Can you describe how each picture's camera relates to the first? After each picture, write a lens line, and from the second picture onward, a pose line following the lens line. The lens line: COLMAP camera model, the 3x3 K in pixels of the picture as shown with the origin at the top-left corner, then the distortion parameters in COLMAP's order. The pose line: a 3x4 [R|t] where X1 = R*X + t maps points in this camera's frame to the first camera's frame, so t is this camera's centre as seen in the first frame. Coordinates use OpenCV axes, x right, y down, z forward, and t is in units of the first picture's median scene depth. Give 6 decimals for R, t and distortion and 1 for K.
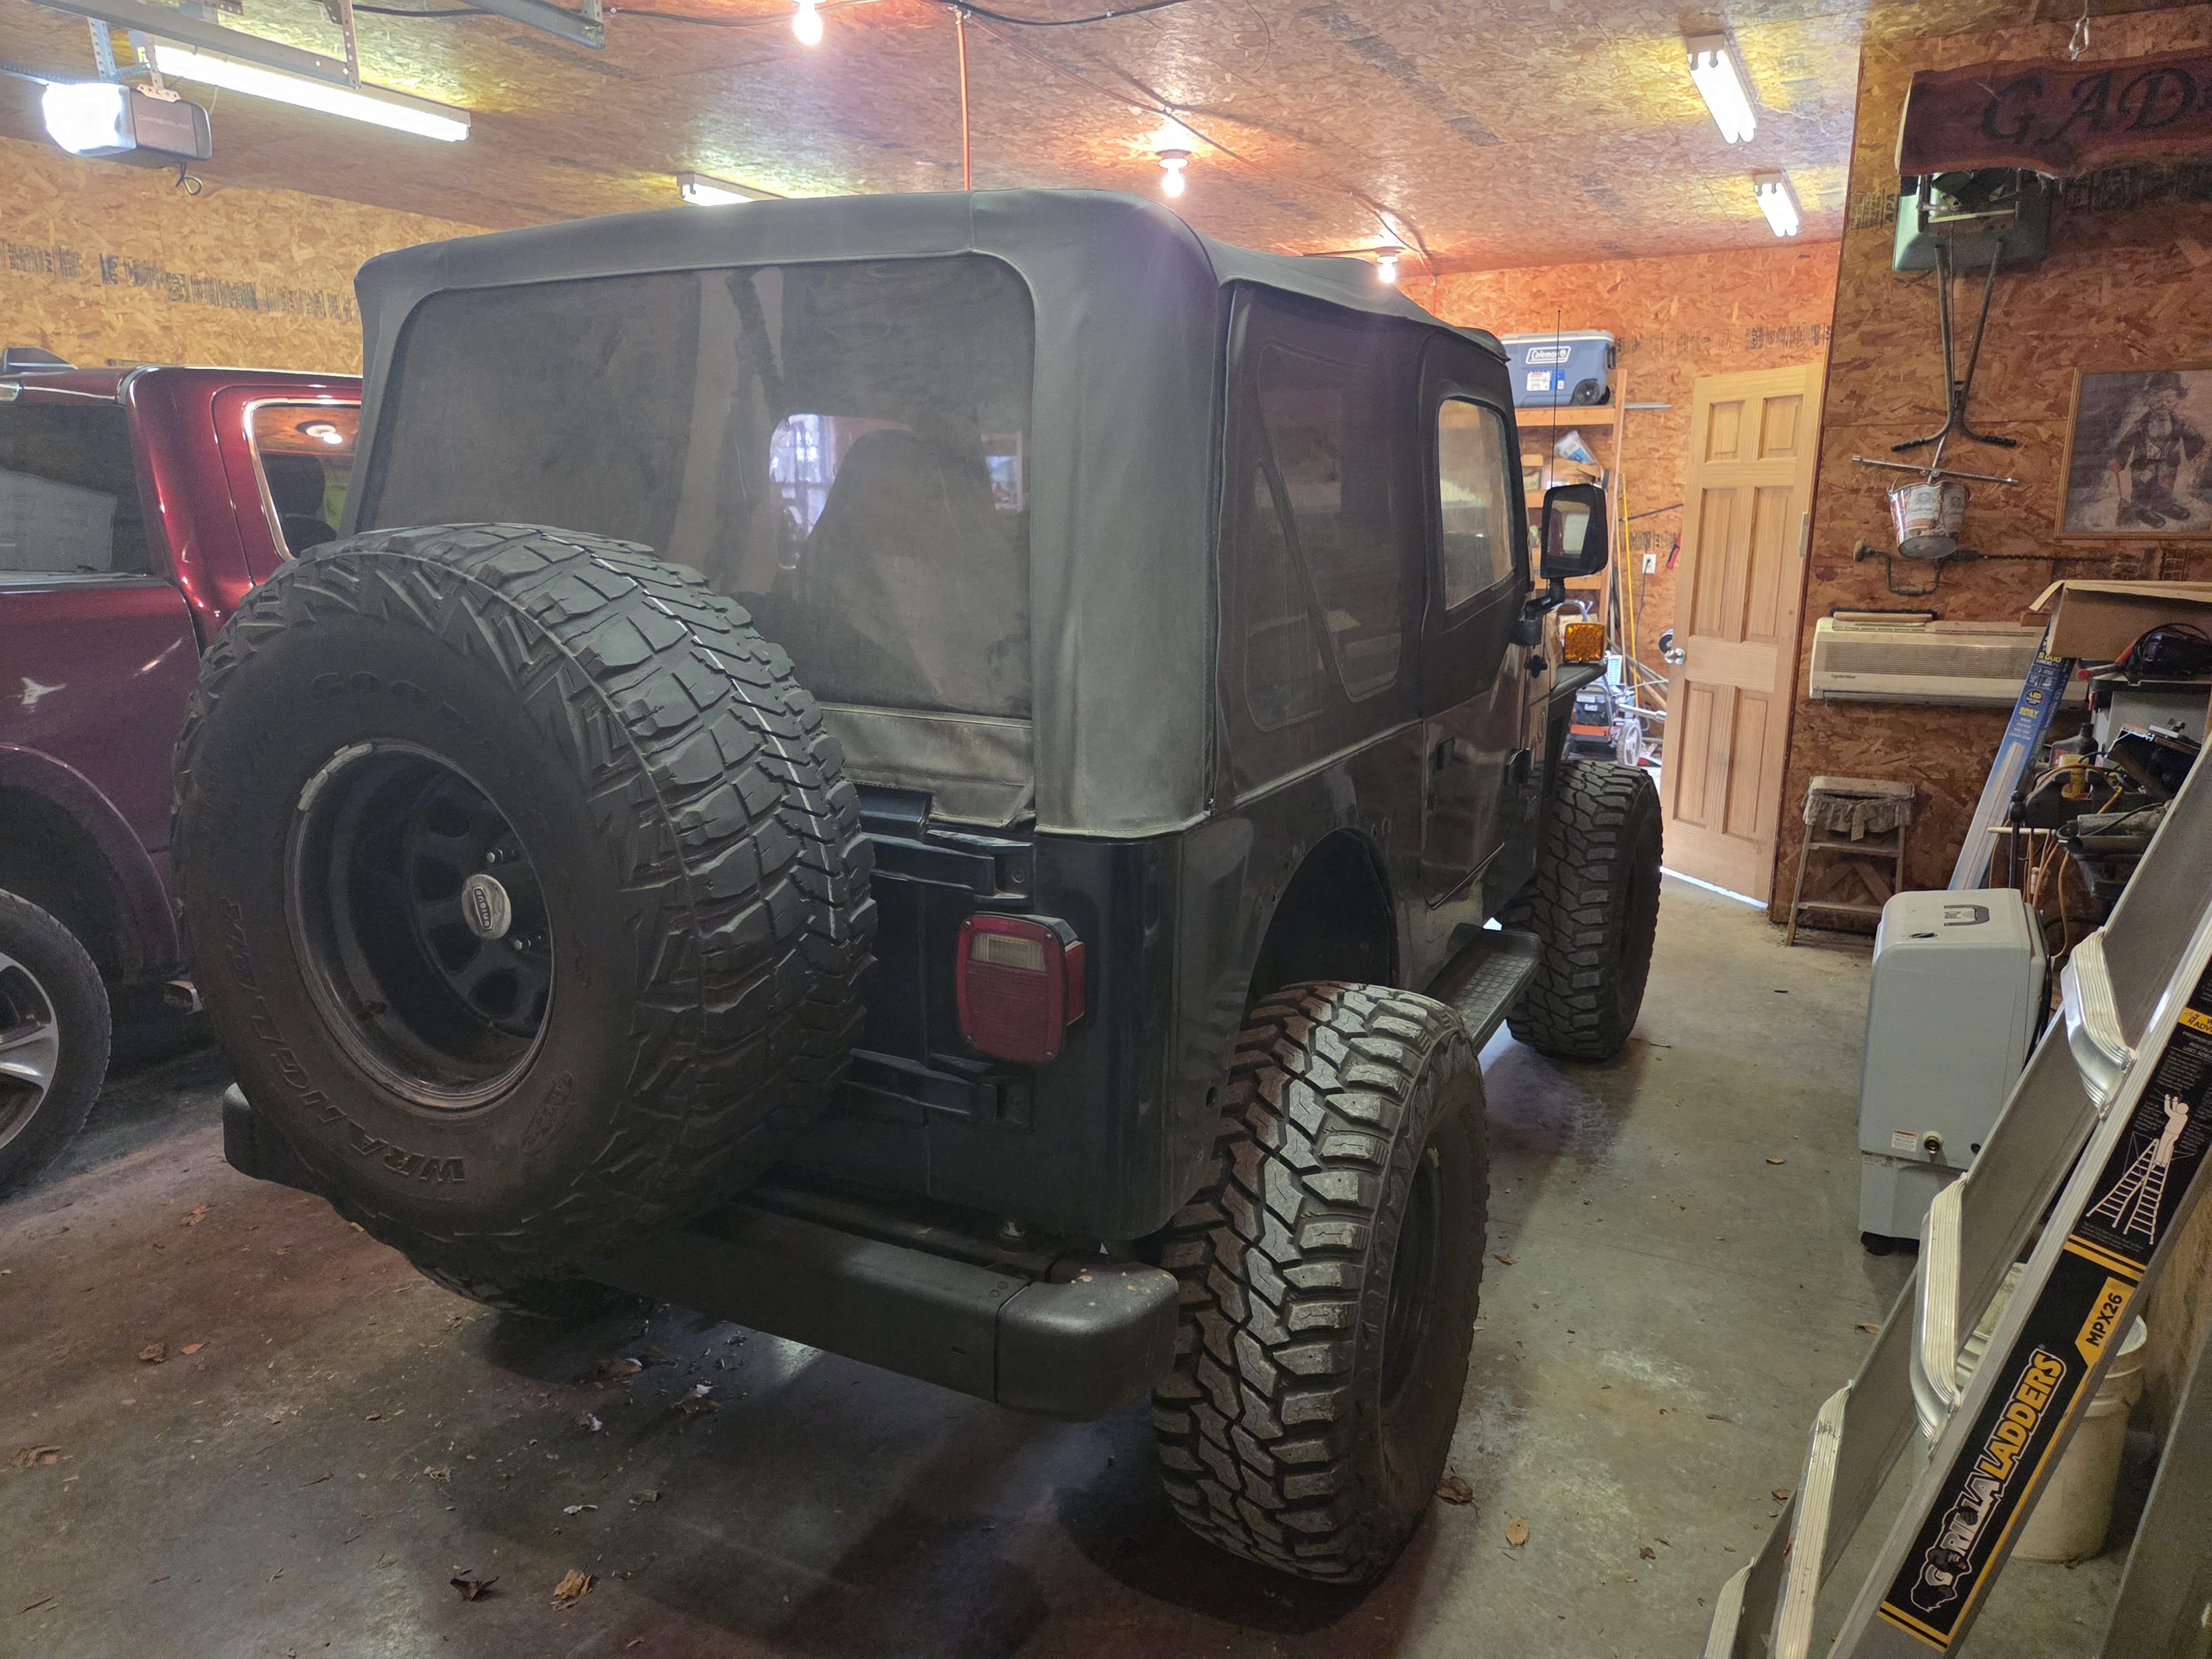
lens RADIAL K [[1471.5, 0, 1102.1], [0, 1471.5, 819.4], [0, 0, 1]] dist [0.041019, -0.043906]
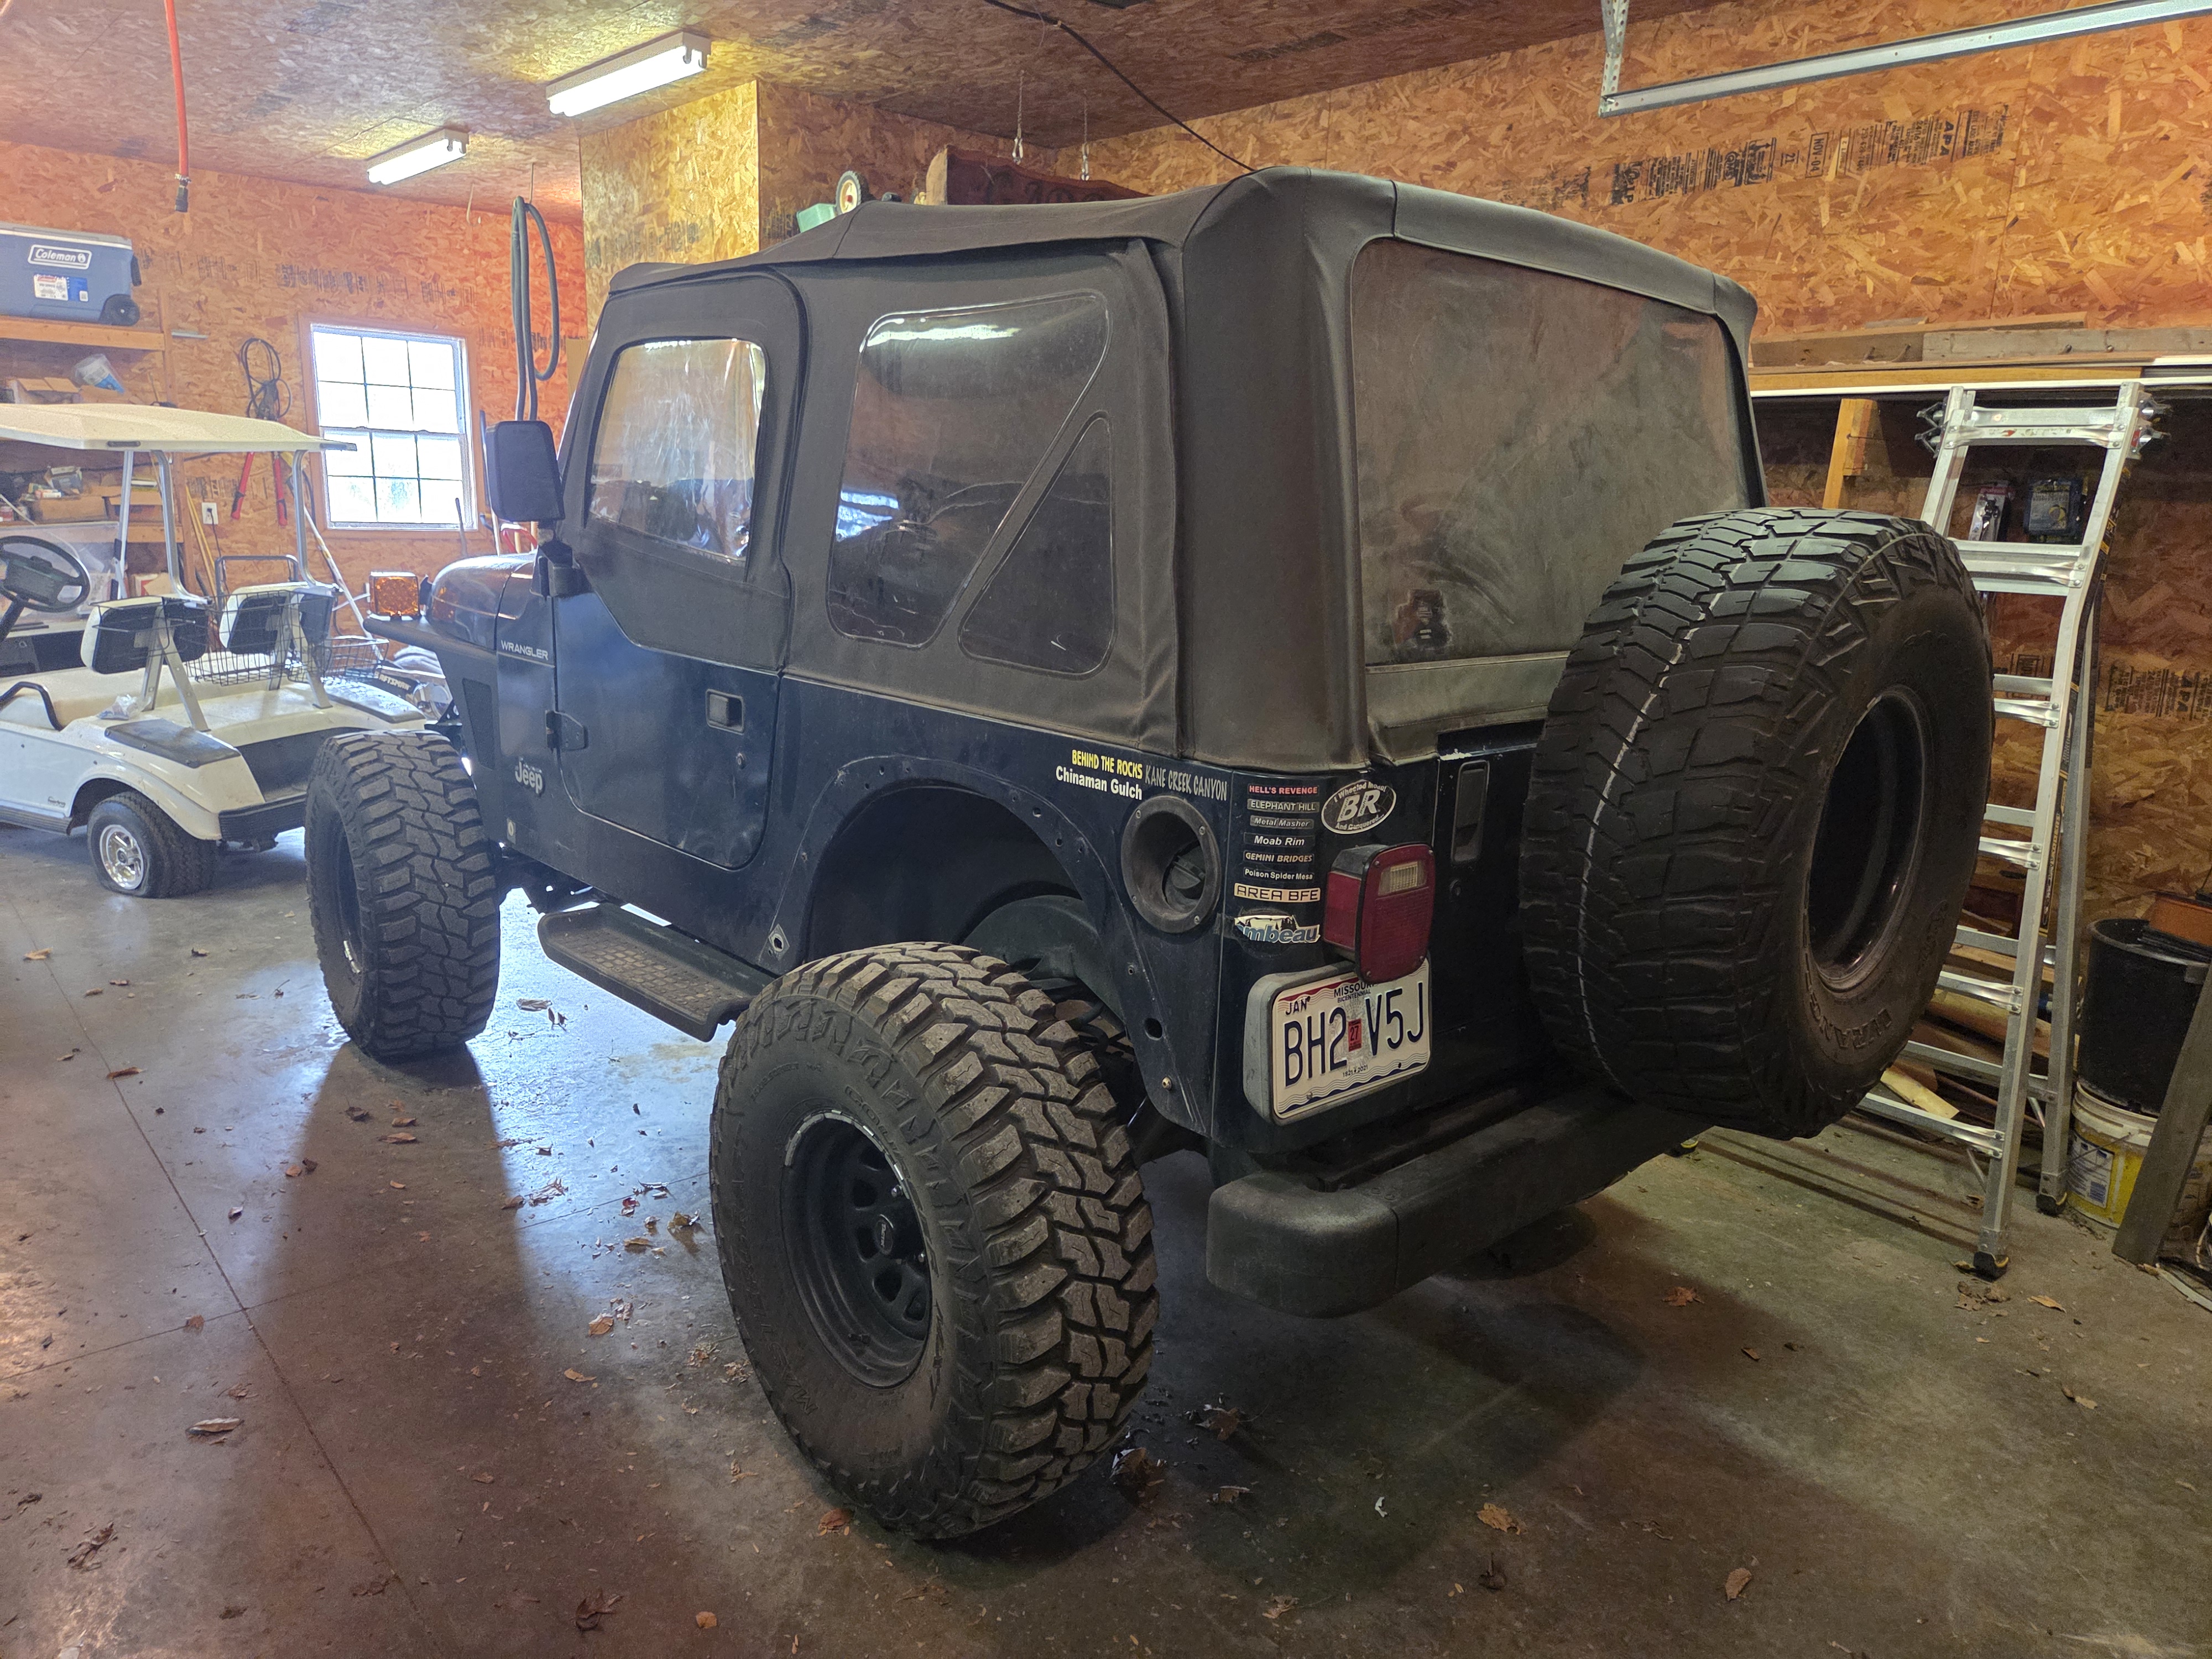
lens RADIAL K [[1471.5, 0, 1102.1], [0, 1471.5, 819.4], [0, 0, 1]] dist [0.041019, -0.043906]
pose [[0.334438, -0.189658, 0.923136, -0.320940], [0.155663, 0.977203, 0.144372, -0.038884], [-0.929473, 0.095415, 0.356337, 0.203093]]
